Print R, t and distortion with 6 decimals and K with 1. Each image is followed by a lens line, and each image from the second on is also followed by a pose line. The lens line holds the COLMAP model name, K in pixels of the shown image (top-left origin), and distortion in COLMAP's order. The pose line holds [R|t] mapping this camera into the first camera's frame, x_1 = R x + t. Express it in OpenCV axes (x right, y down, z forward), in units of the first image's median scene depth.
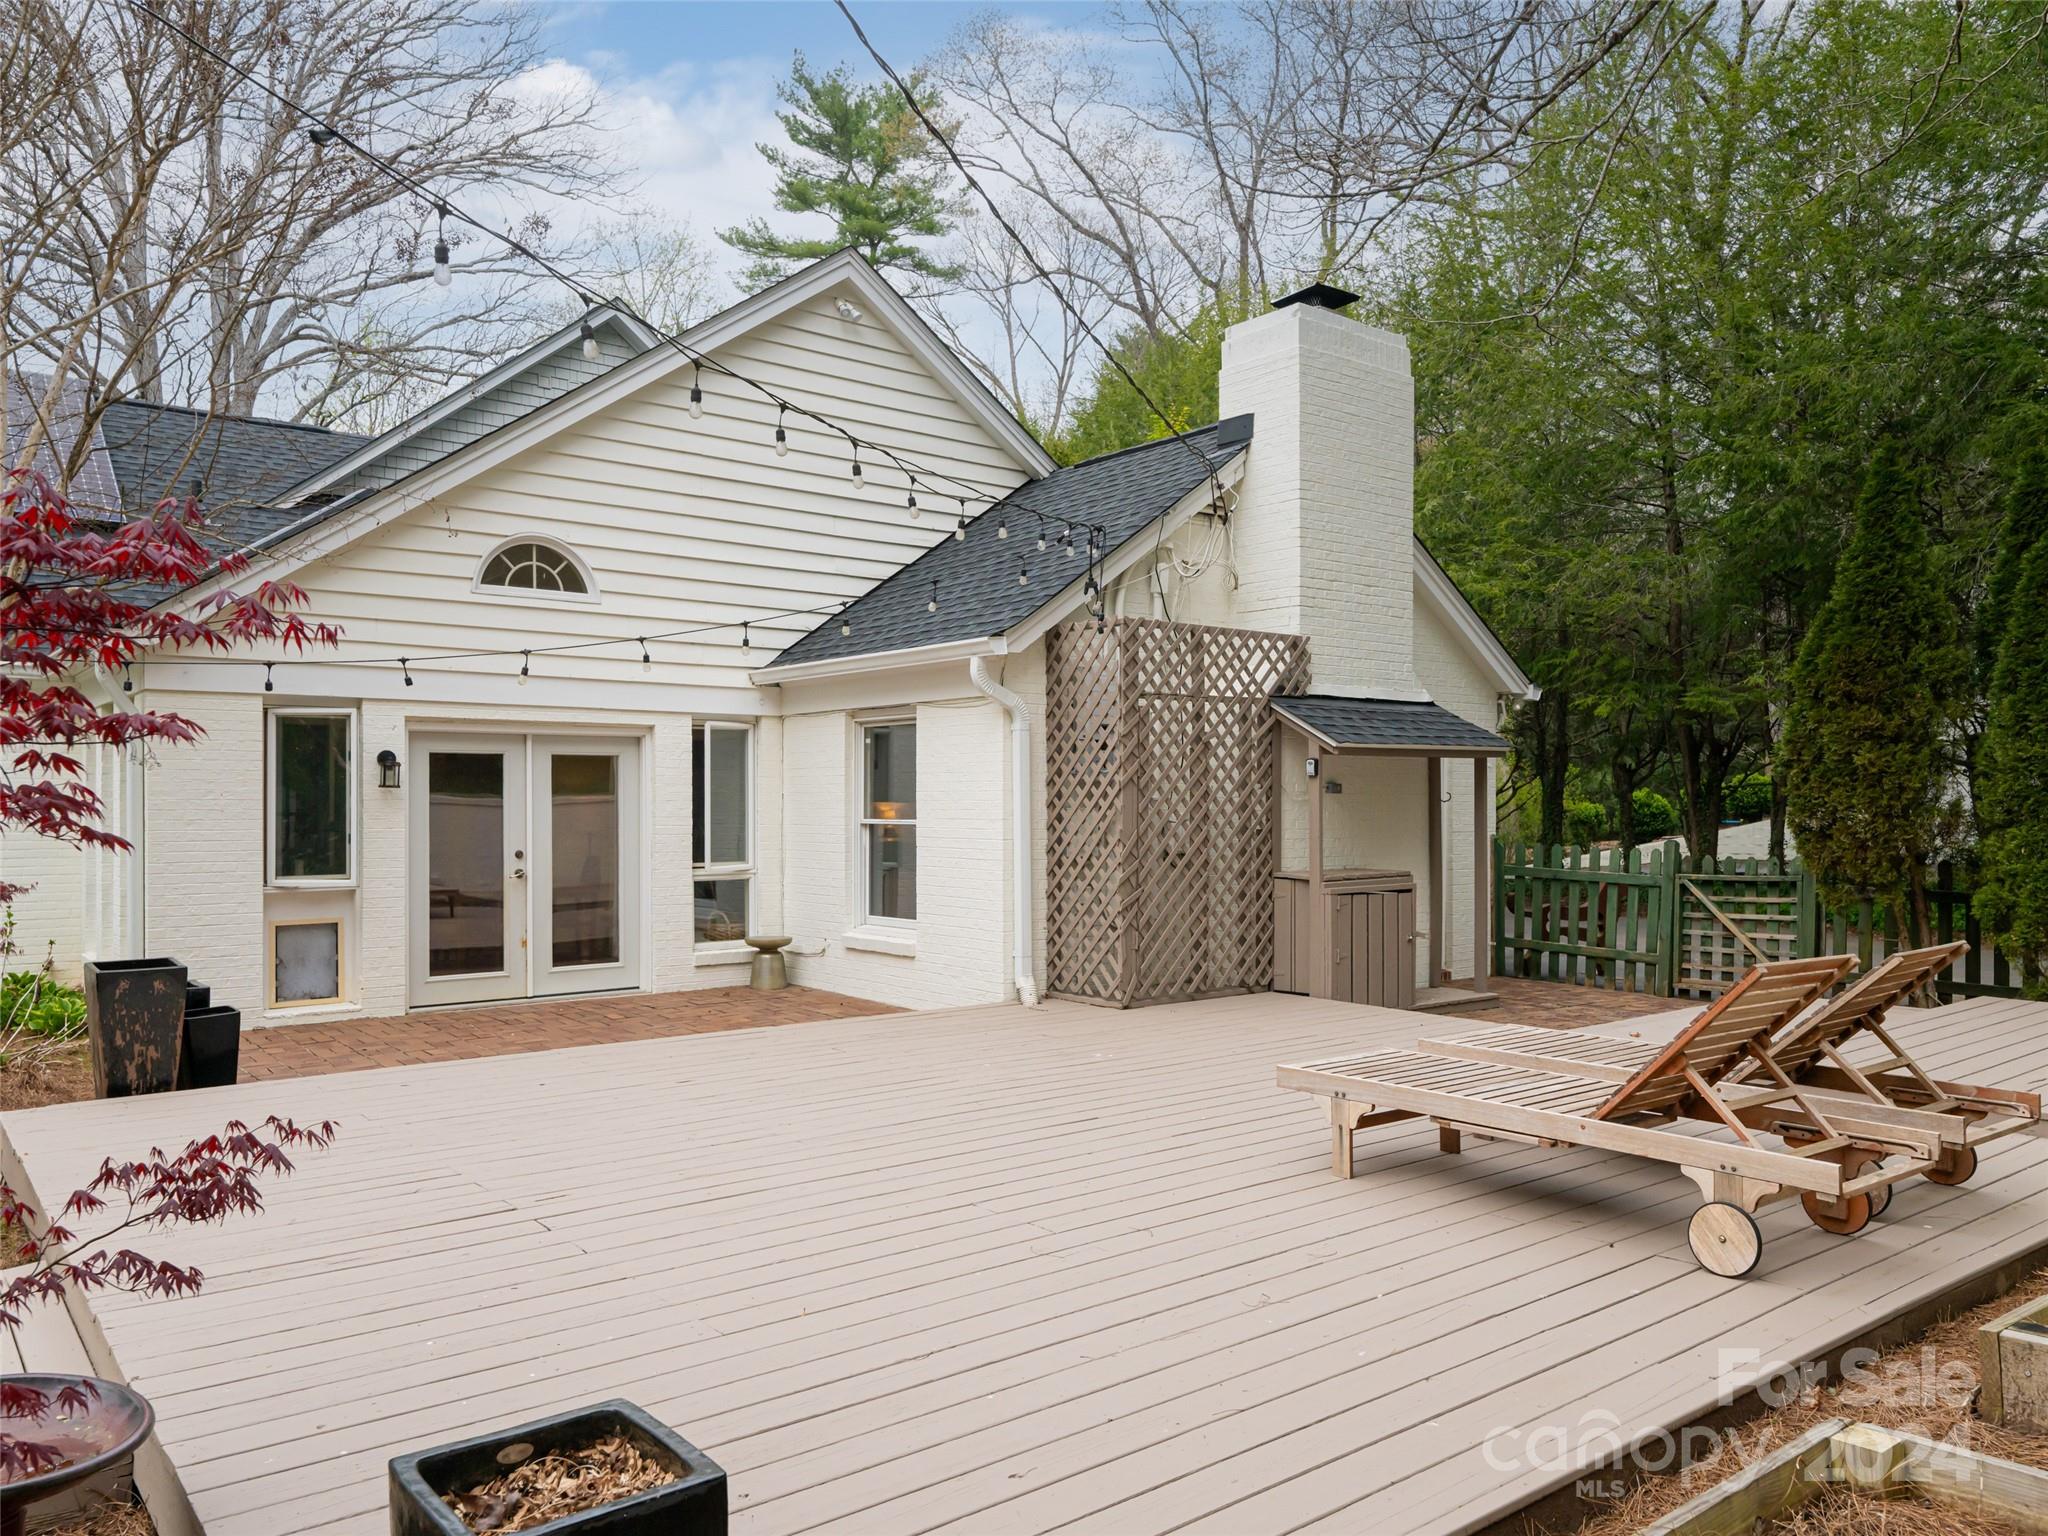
lens RADIAL K [[1474.1, 0, 1014.8], [0, 1474.1, 788.8], [0, 0, 1]] dist [0.008215, 0.003039]
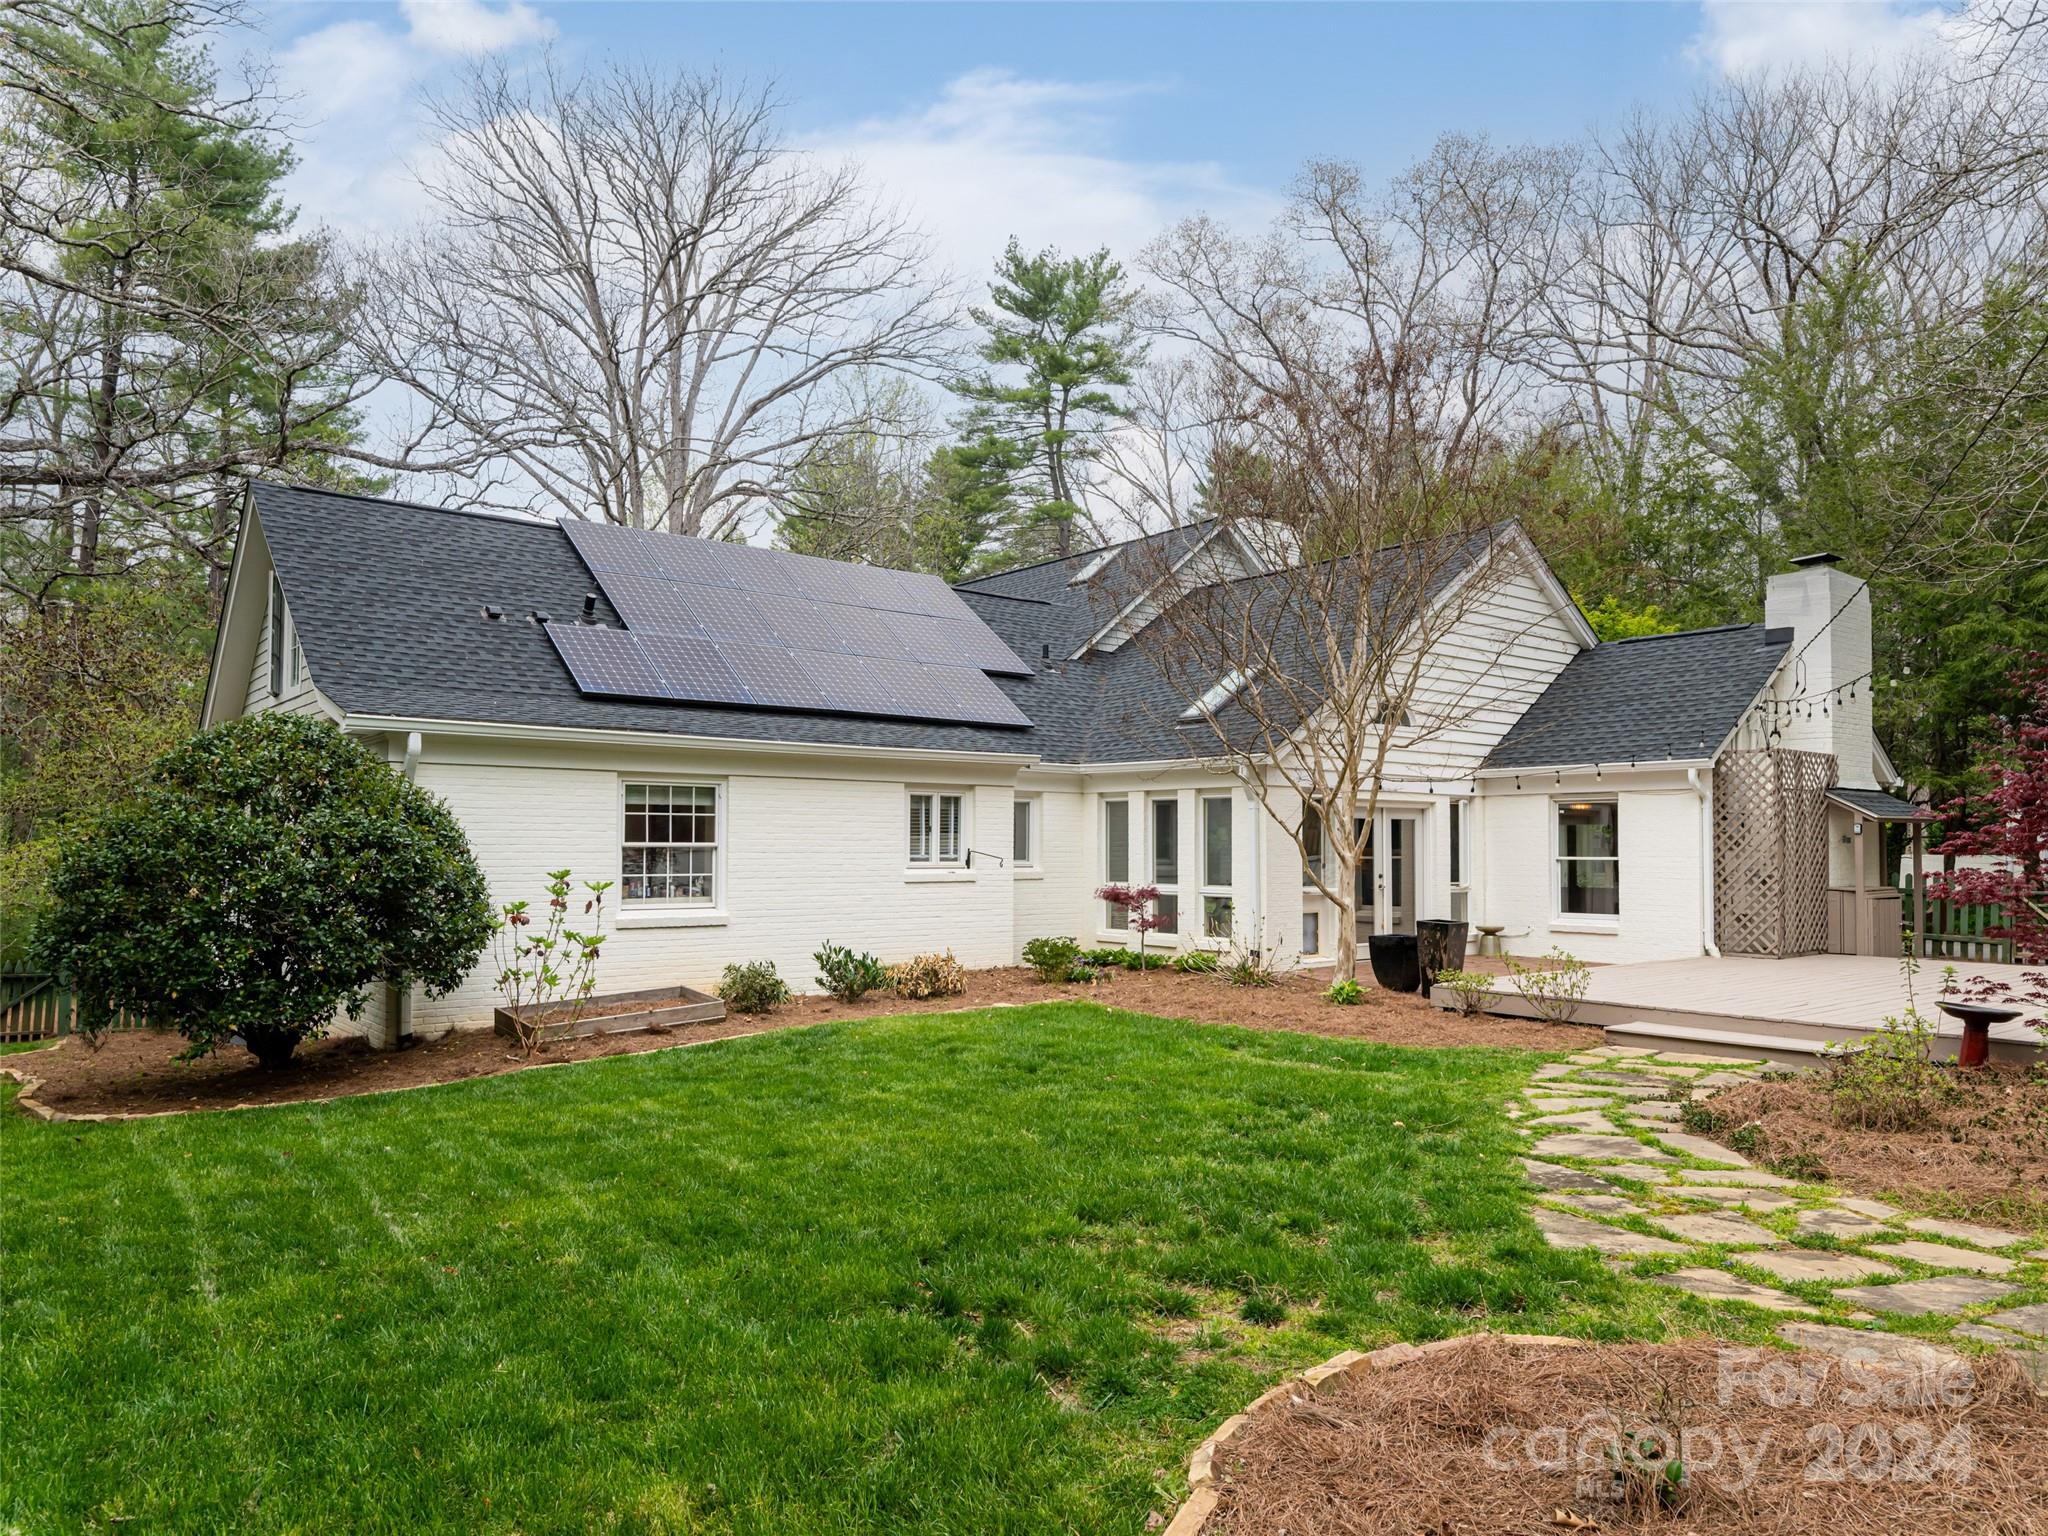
lens RADIAL K [[1327.9, 0, 1034.8], [0, 1327.9, 816.7], [0, 0, 1]] dist [0.004477, -0.001140]
pose [[0.999978, 0.004198, 0.005162, -0.758332], [-0.004130, 0.999905, -0.013156, -0.003687], [-0.005217, 0.013135, 0.999900, -0.583729]]
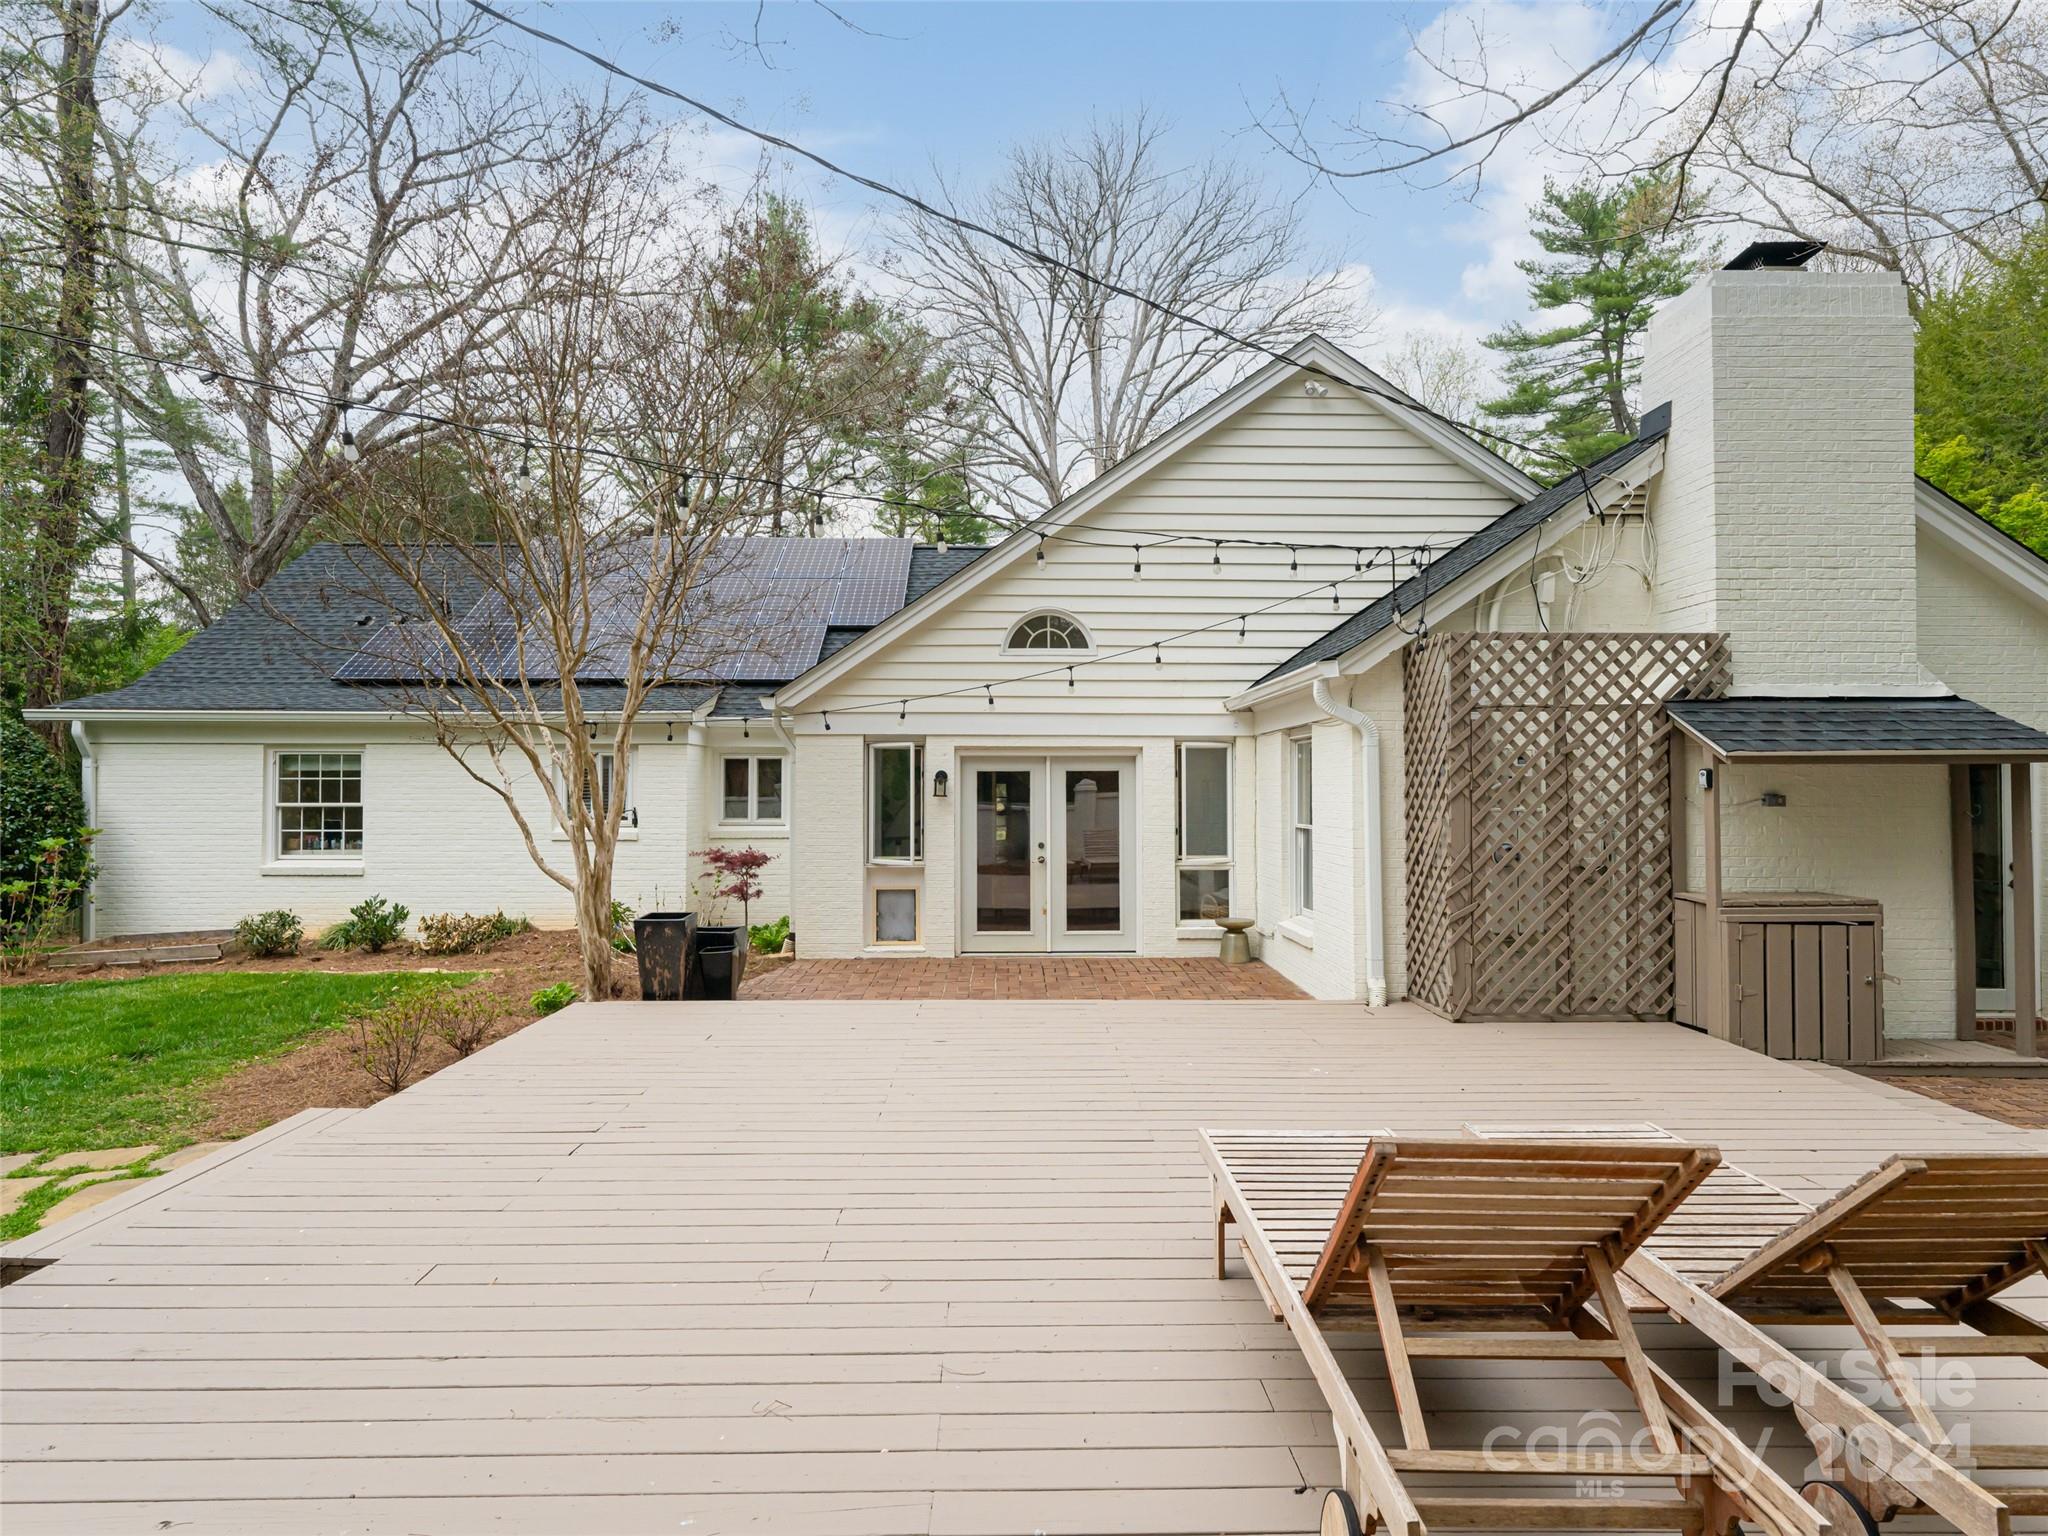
lens RADIAL K [[1079.9, 0, 1015.4], [0, 1079.9, 757.7], [0, 0, 1]] dist [0.003816, -0.000554]
pose [[0.790577, -0.018196, -0.612093, 0.252585], [0.004611, 0.999707, -0.023763, -0.012443], [0.612346, 0.015964, 0.790429, 0.203559]]
